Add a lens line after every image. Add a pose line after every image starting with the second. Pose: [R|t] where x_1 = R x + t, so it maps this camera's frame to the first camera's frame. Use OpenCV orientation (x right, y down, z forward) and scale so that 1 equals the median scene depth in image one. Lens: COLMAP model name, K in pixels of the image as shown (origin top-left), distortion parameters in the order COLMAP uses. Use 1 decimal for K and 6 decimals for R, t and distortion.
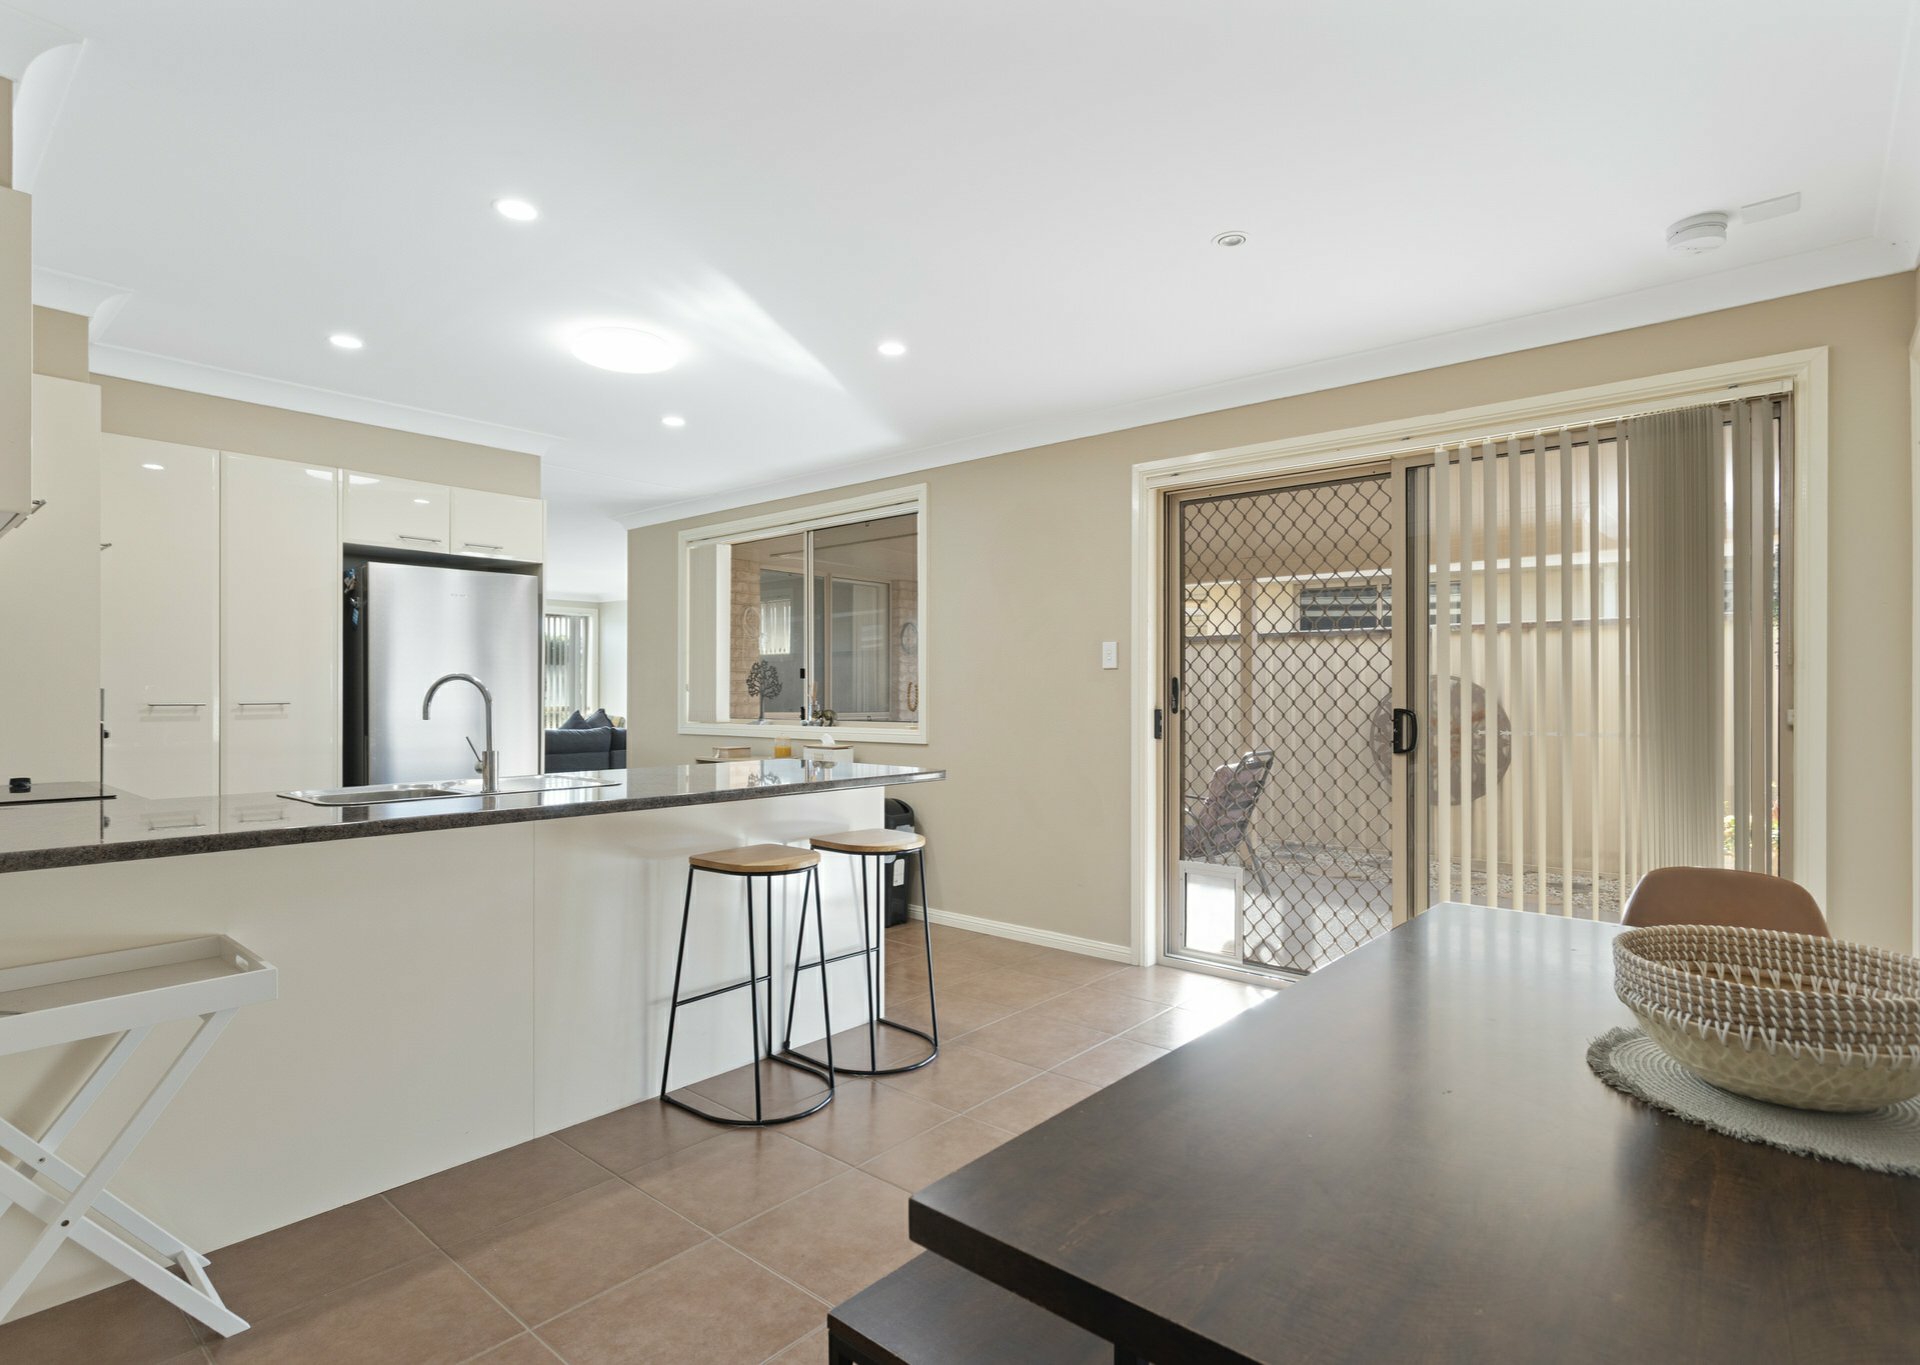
lens RADIAL K [[971.6, 0, 960.0], [0, 971.6, 682.5], [0, 0, 1]] dist [-0.002814, -0.000441]
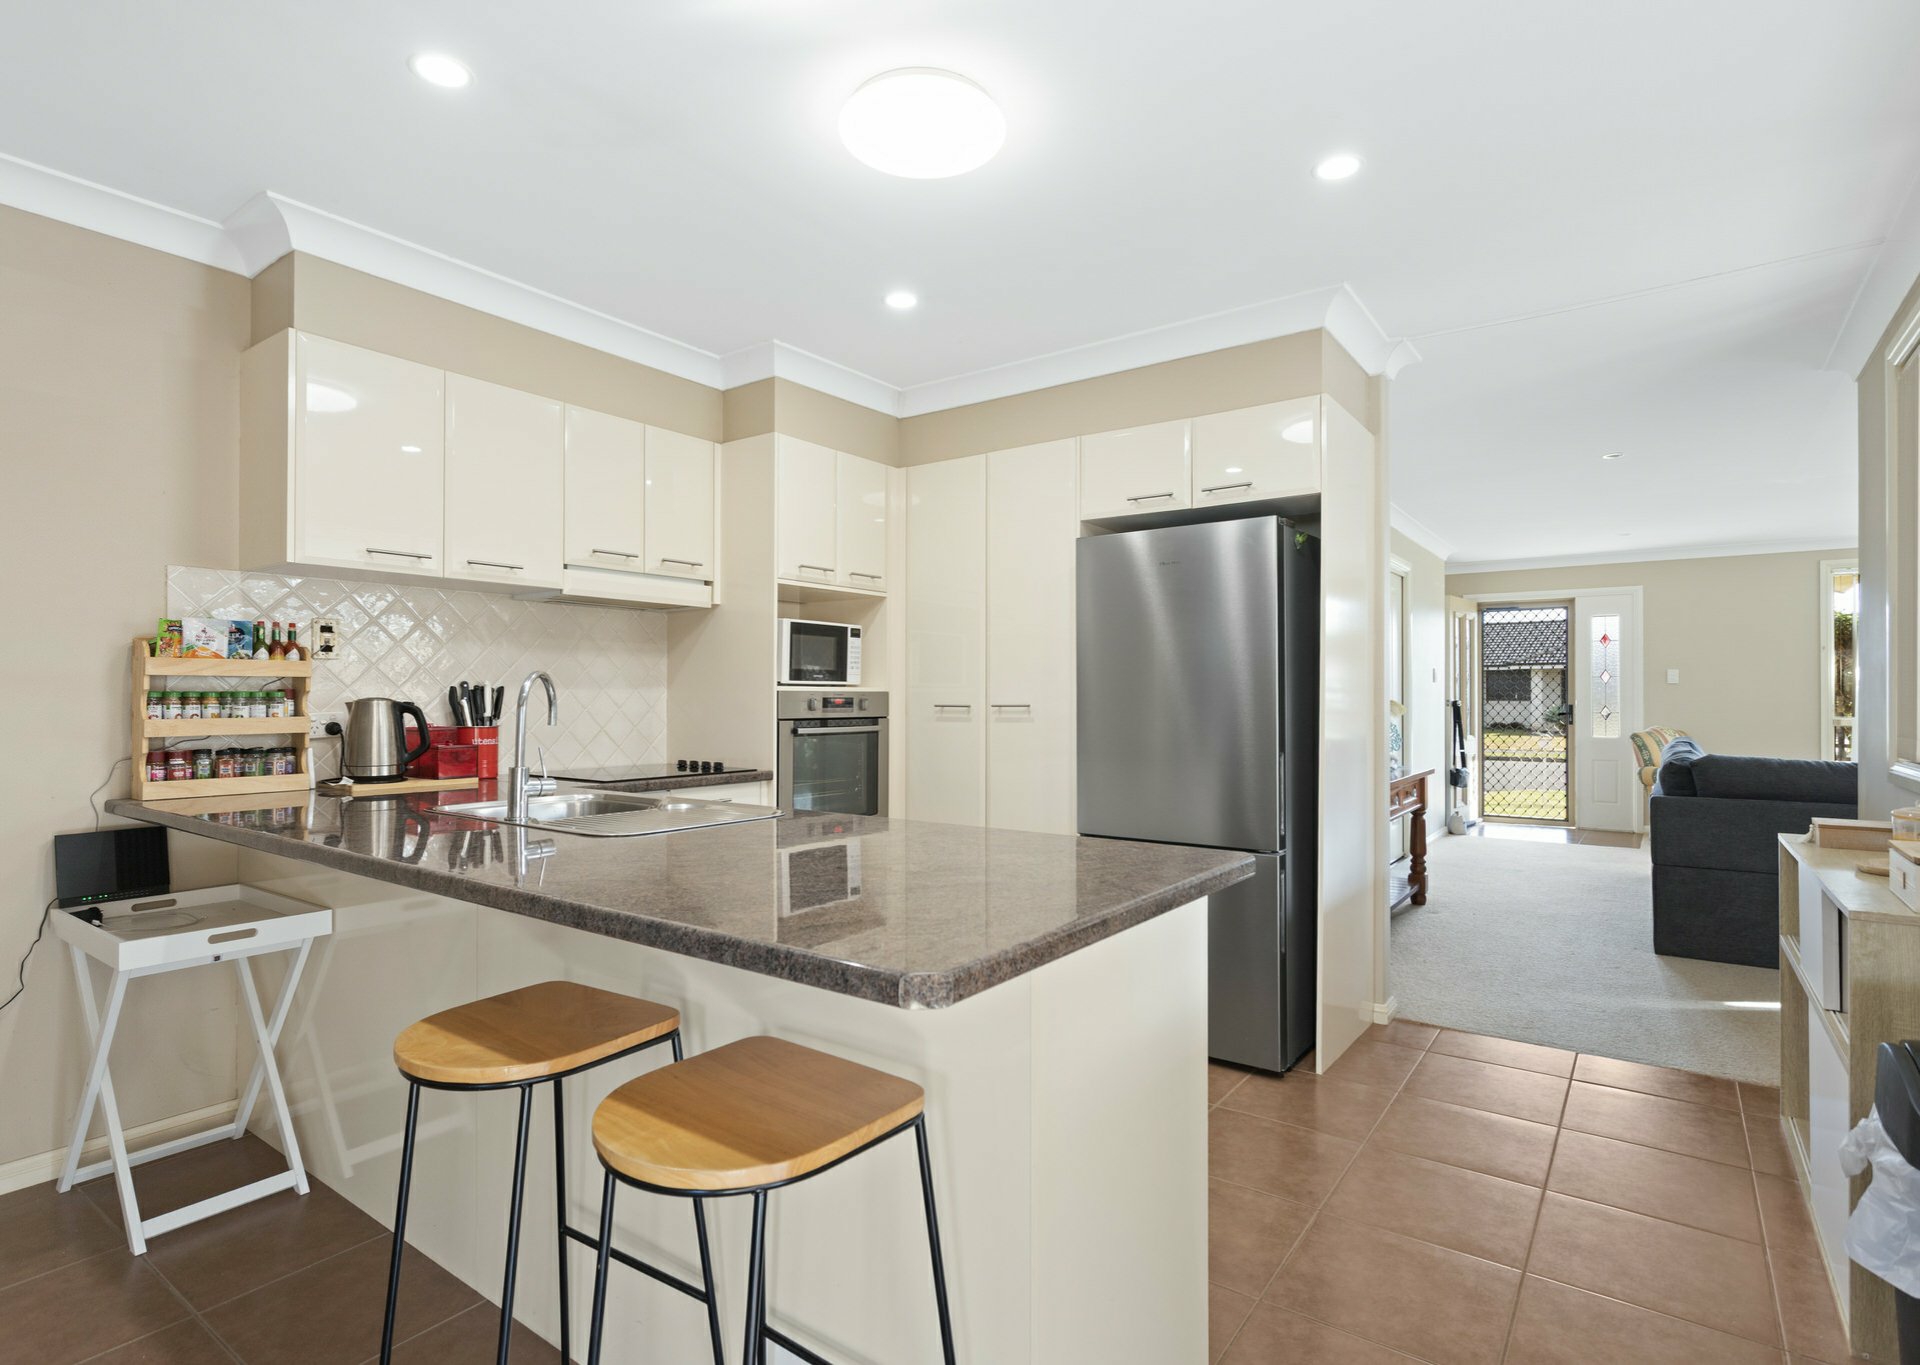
lens RADIAL K [[971.6, 0, 960.0], [0, 971.6, 682.5], [0, 0, 1]] dist [-0.002814, -0.000441]
pose [[0.084541, -0.013982, -0.996322, 0.226107], [0.009236, 0.999870, -0.013248, 0.011186], [0.996377, -0.008082, 0.084659, 0.882081]]
